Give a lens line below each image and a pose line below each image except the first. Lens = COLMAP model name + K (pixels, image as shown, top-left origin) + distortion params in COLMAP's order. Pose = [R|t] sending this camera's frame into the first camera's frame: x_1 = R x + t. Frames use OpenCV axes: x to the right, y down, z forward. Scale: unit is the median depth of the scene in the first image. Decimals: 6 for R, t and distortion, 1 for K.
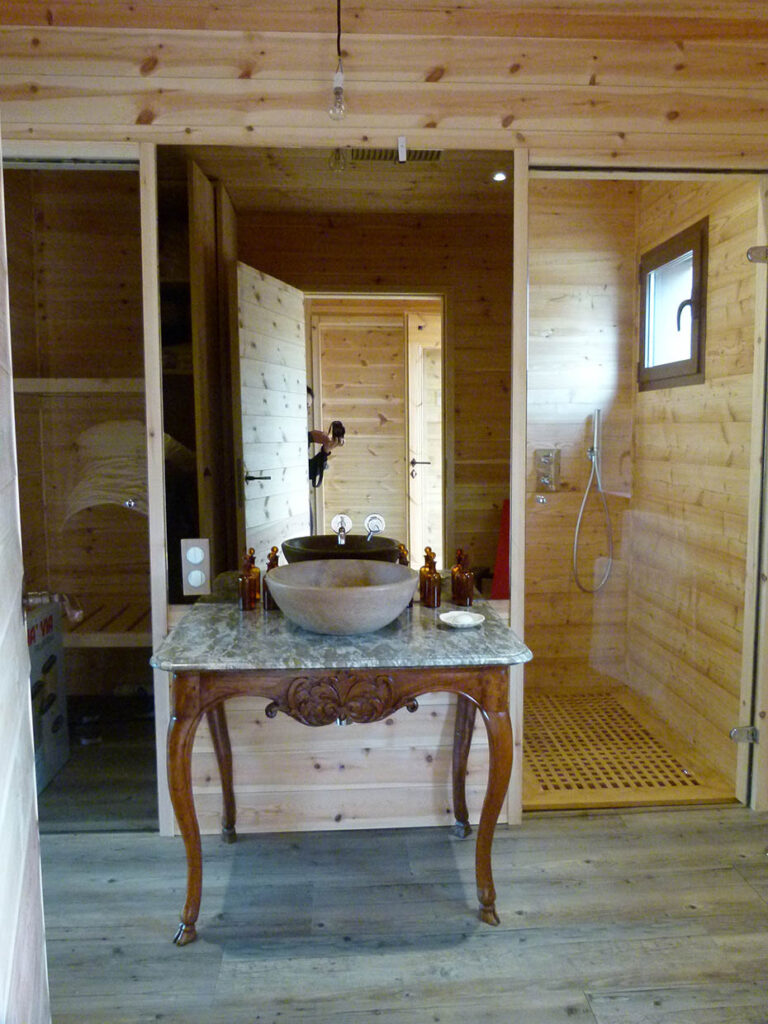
lens RADIAL K [[751.0, 0, 385.8], [0, 751.0, 504.8], [0, 0, 1]] dist [-0.047452, 0.036951]
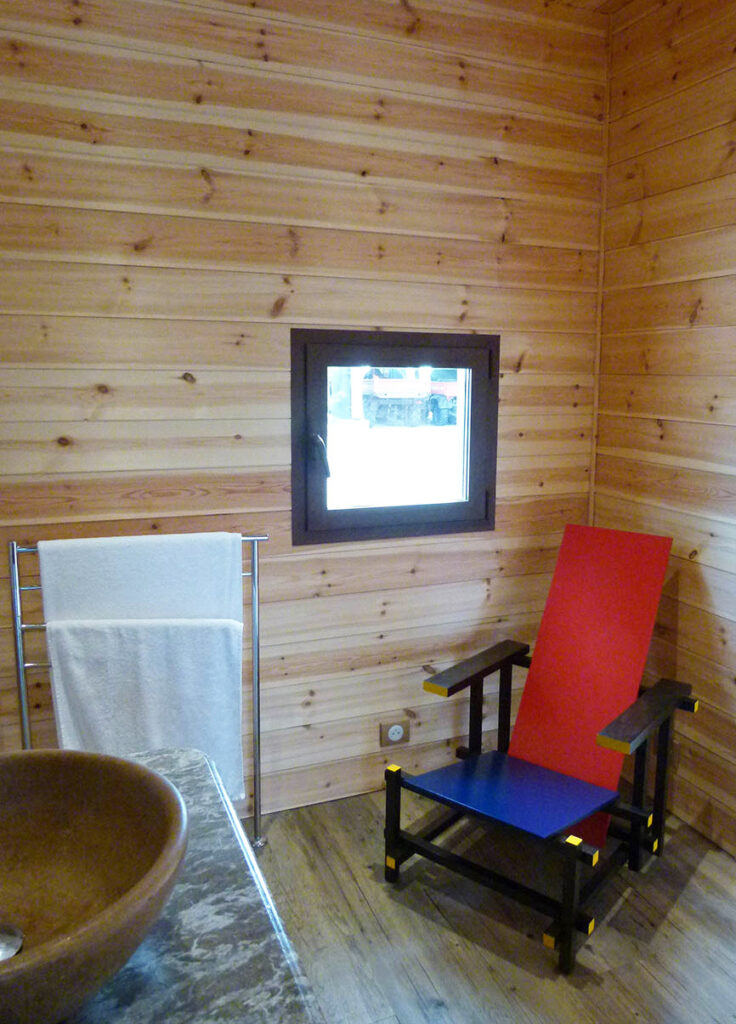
lens RADIAL K [[798.6, 0, 369.7], [0, 798.6, 497.3], [0, 0, 1]] dist [-0.002130, 0.001440]
pose [[-0.318482, -0.139089, 0.937669, -0.404351], [0.087331, 0.980665, 0.175129, -0.109180], [-0.943897, 0.137663, -0.300178, 0.804000]]
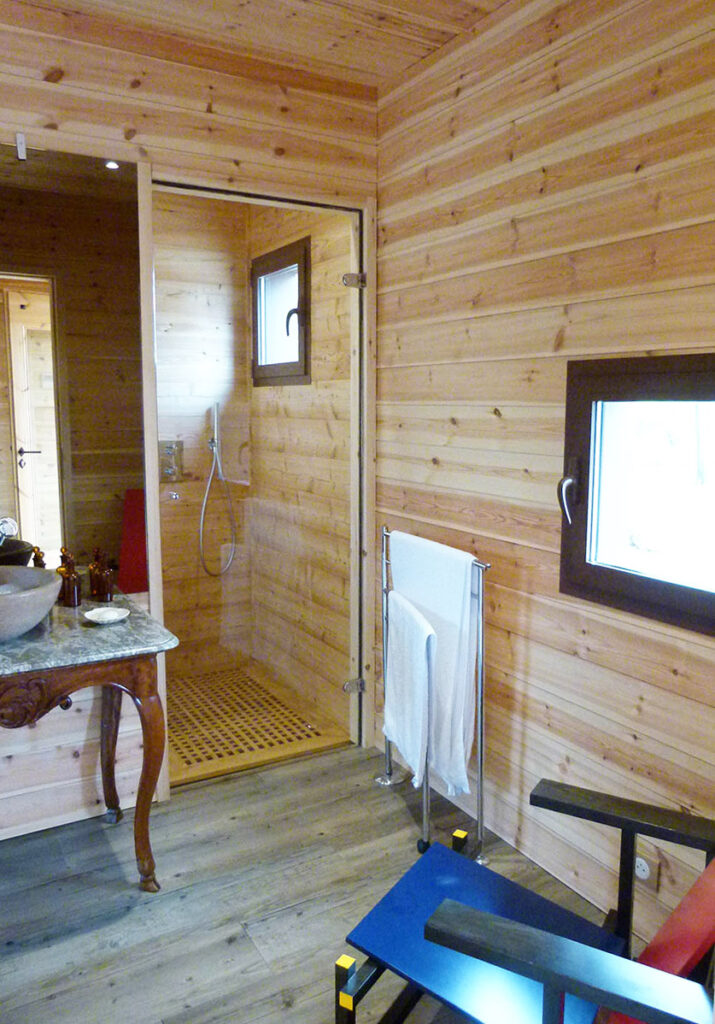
lens RADIAL K [[785.6, 0, 357.5], [0, 785.6, 512.0], [0, 0, 1]] dist [-0.005962, -0.003074]
pose [[0.893029, -0.051173, 0.447079, -0.060537], [0.033628, 0.998324, 0.047098, -0.027558], [-0.448740, -0.027026, 0.893254, -0.117640]]
